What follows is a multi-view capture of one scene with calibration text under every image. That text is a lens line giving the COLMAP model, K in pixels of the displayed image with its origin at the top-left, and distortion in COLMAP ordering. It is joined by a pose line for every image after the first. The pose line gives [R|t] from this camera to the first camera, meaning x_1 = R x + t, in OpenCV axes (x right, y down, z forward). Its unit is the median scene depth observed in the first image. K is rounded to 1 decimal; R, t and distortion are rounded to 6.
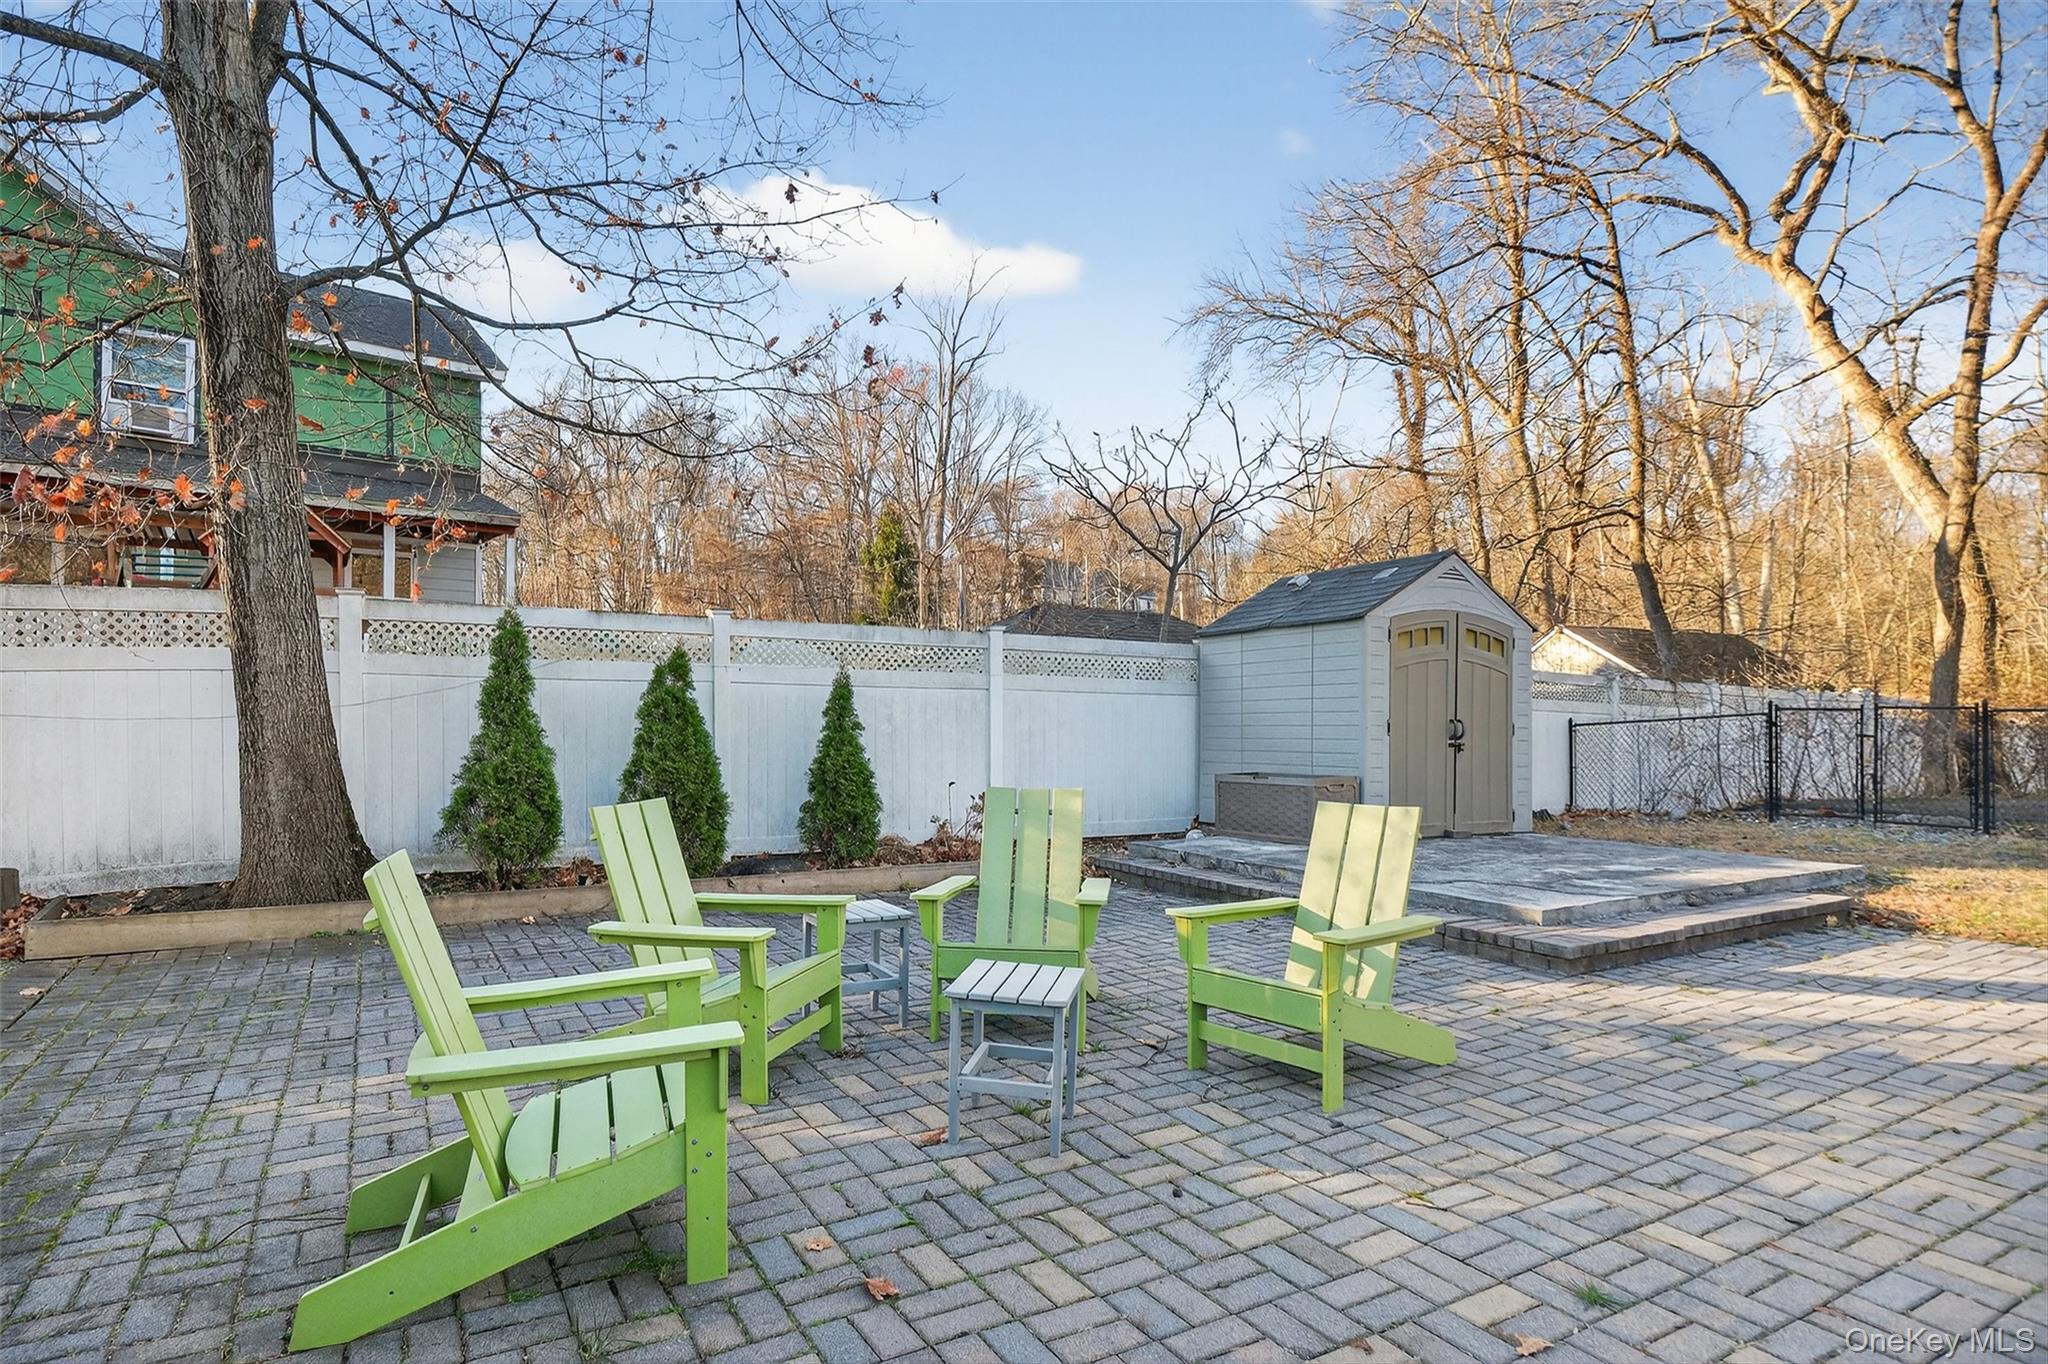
lens RADIAL K [[847.5, 0, 1024.1], [0, 847.5, 705.0], [0, 0, 1]] dist [0.000669, -0.000131]
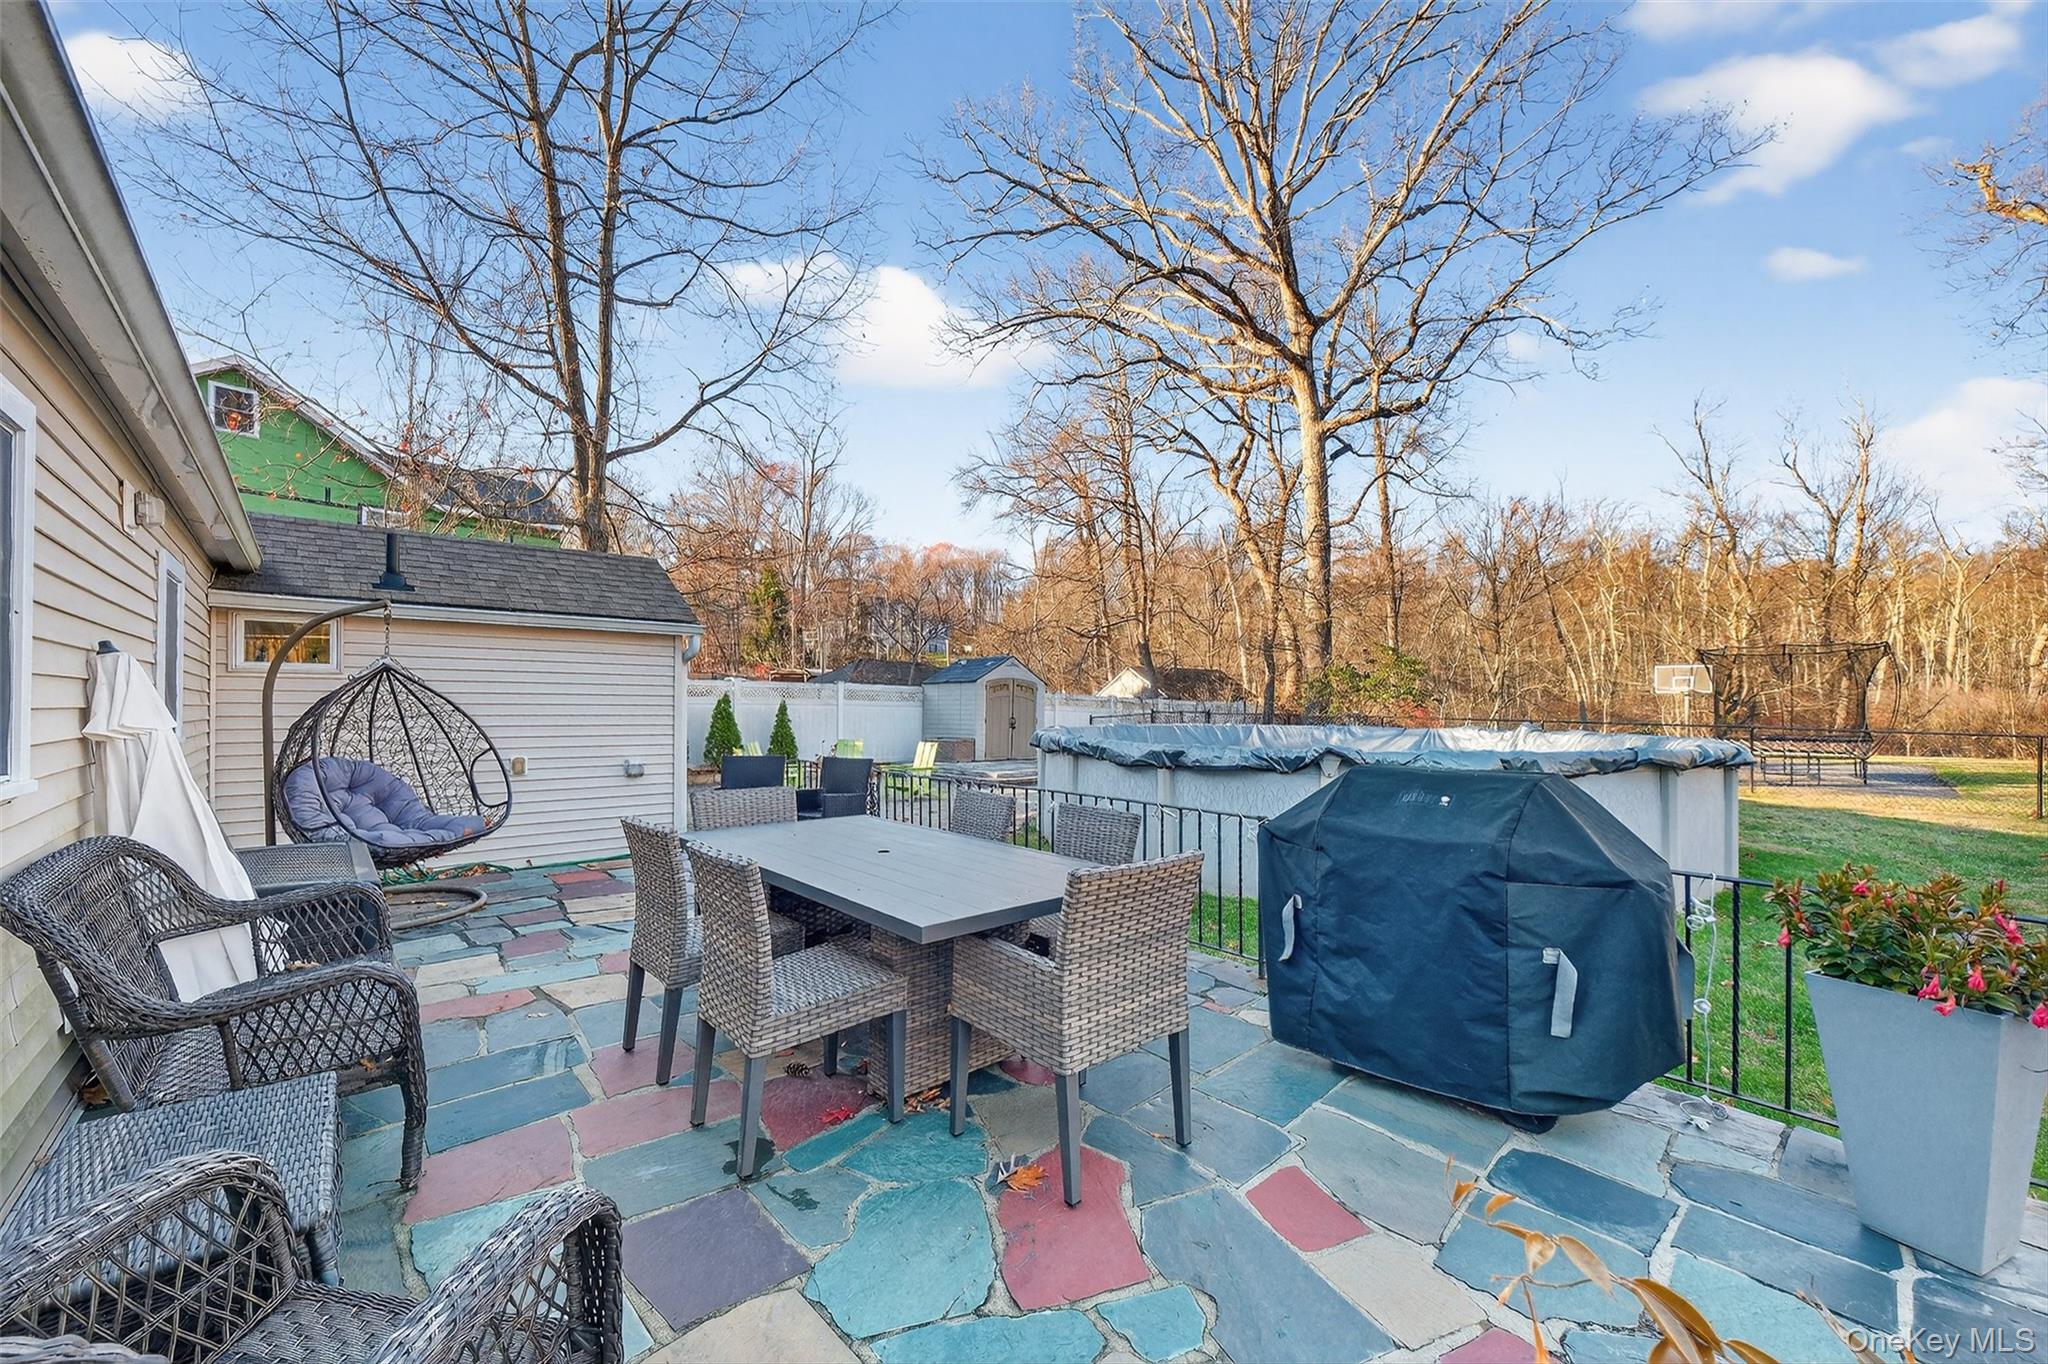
lens RADIAL K [[742.7, 0, 1019.3], [0, 742.7, 715.1], [0, 0, 1]] dist [-0.000689, 0.004964]
pose [[0.979990, 0.002658, 0.199029, 0.024623], [-0.010549, 0.999199, 0.038596, -0.040334], [-0.198767, -0.039923, 0.979233, -0.656044]]
